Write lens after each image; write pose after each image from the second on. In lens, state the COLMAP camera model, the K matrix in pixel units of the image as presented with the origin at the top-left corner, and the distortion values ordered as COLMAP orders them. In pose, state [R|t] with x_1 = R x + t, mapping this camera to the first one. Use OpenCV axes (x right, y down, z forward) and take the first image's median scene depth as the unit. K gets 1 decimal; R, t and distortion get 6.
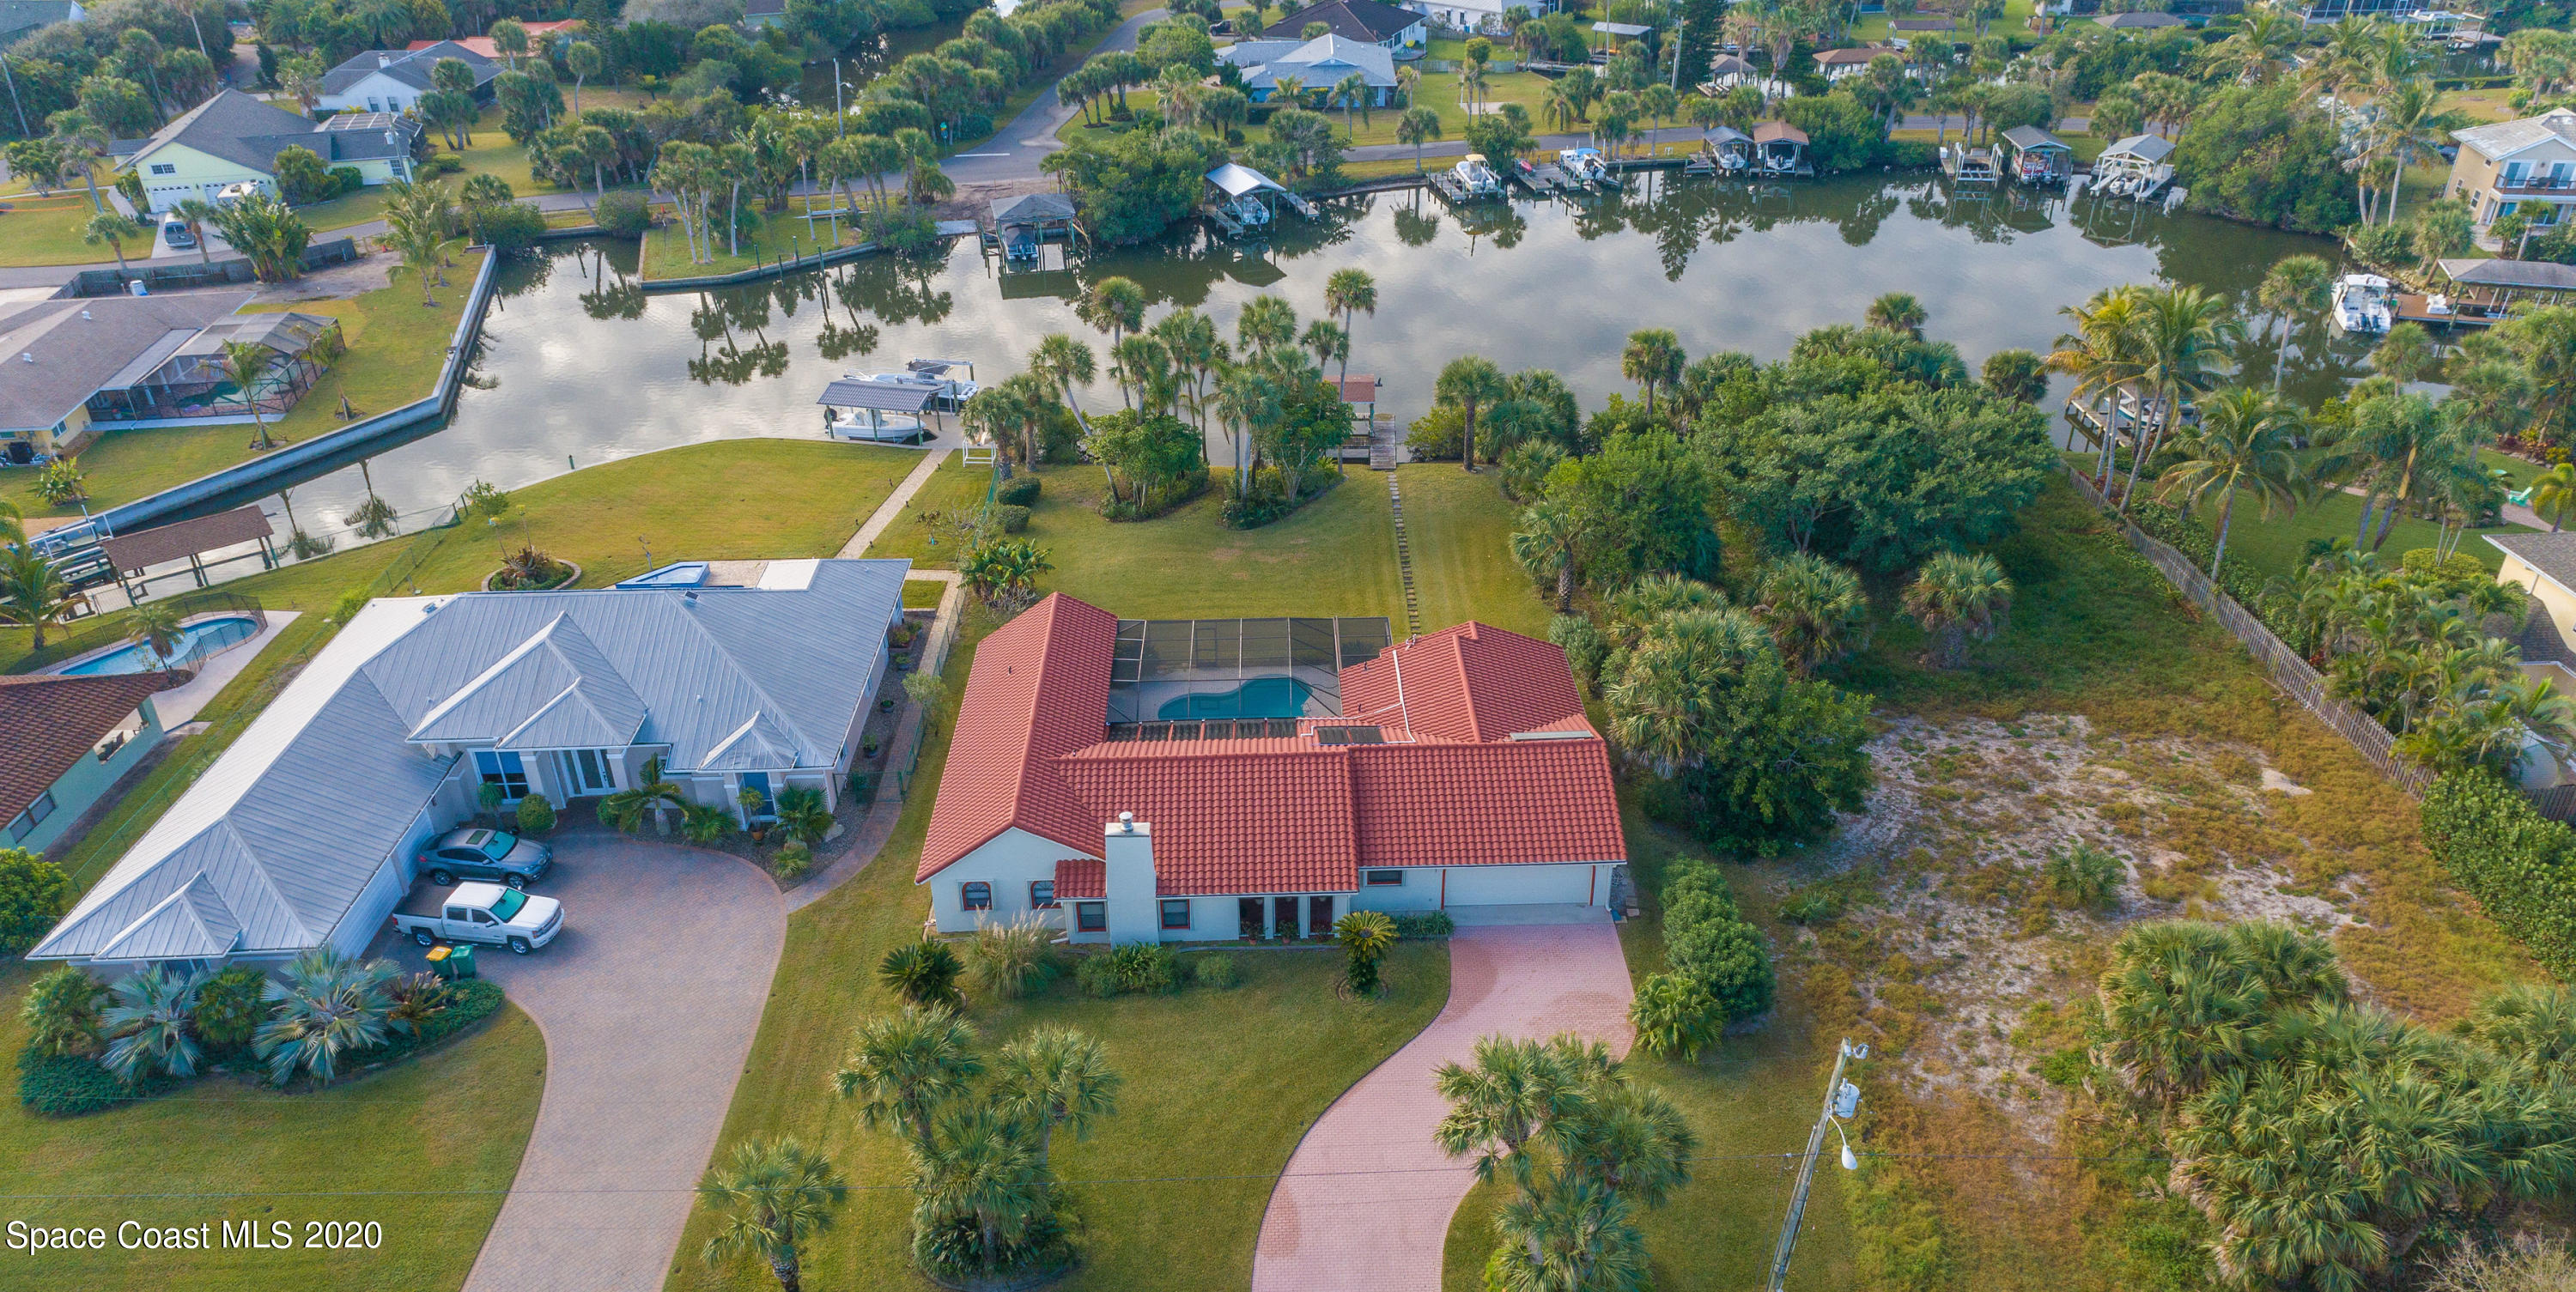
lens RADIAL K [[1718.2, 0, 1278.7], [0, 1718.2, 730.1], [0, 0, 1]] dist [0.033236, 0.000419]
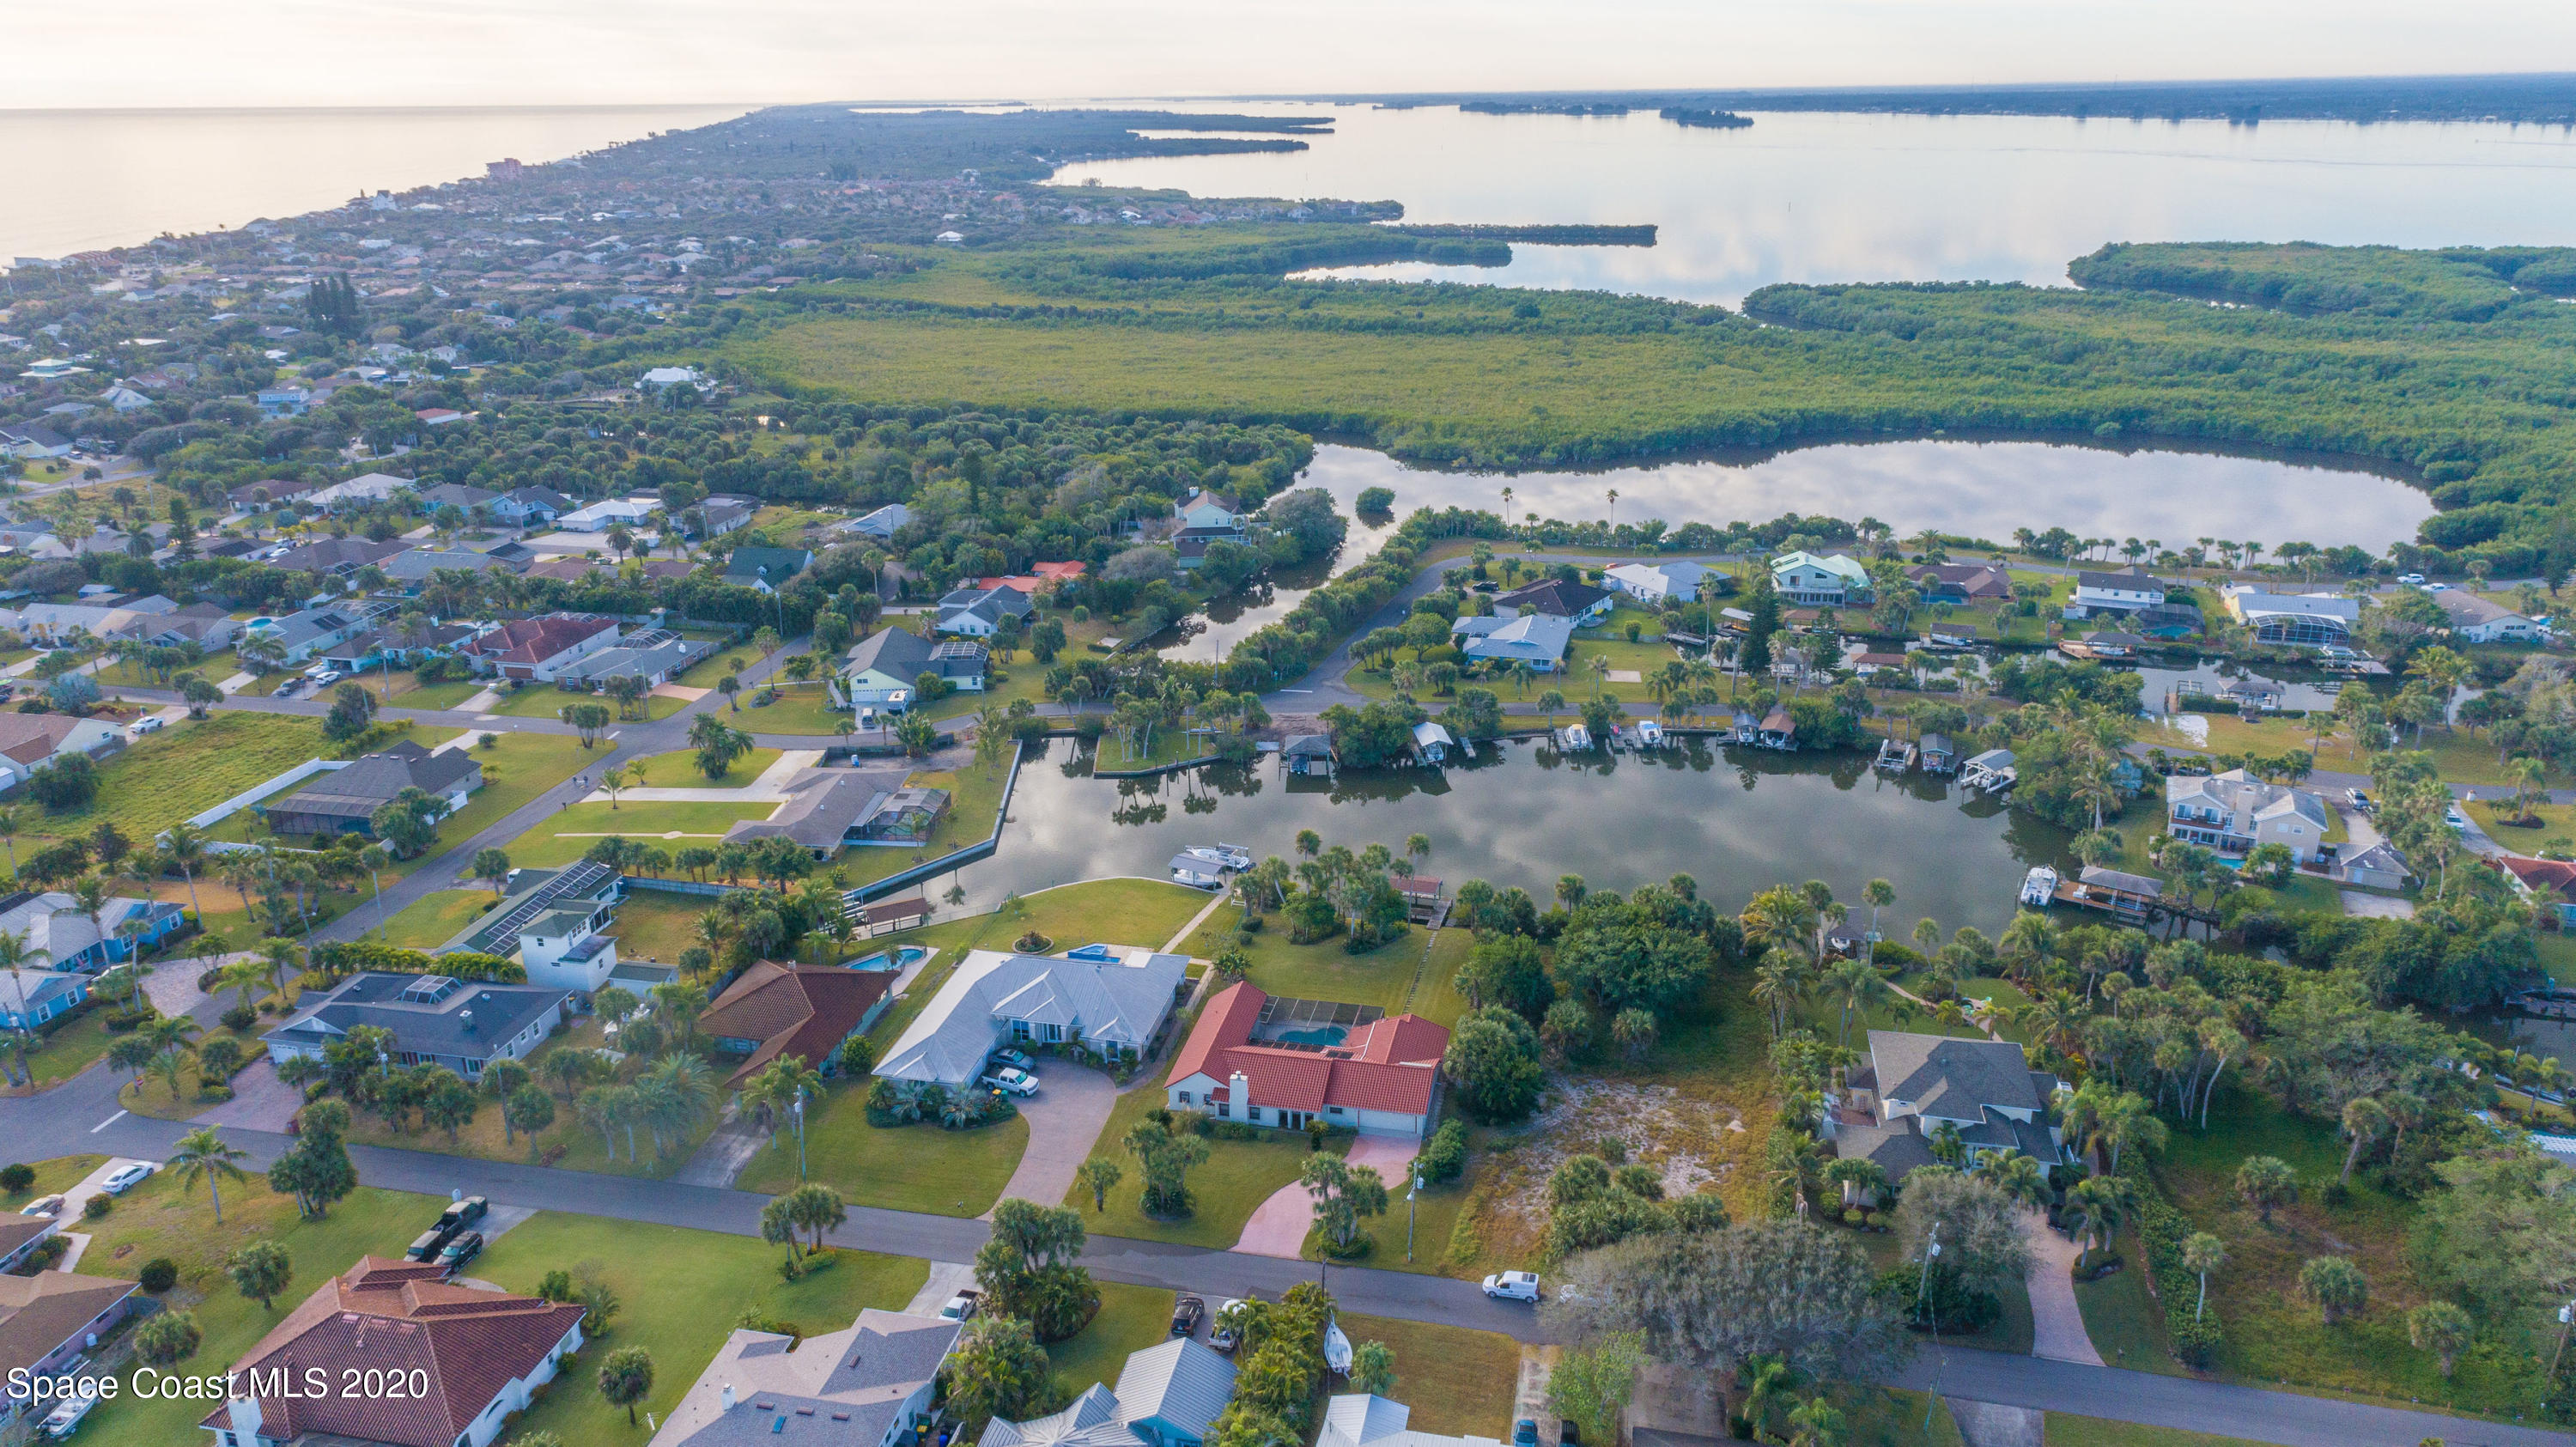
lens RADIAL K [[1751.0, 0, 1285.5], [0, 1751.0, 723.9], [0, 0, 1]] dist [0.022743, 0.001624]
pose [[0.971802, 0.082073, -0.221055, 0.381543], [-0.122045, 0.977203, -0.173720, -0.011636], [0.201758, 0.195800, 0.959665, -1.218040]]
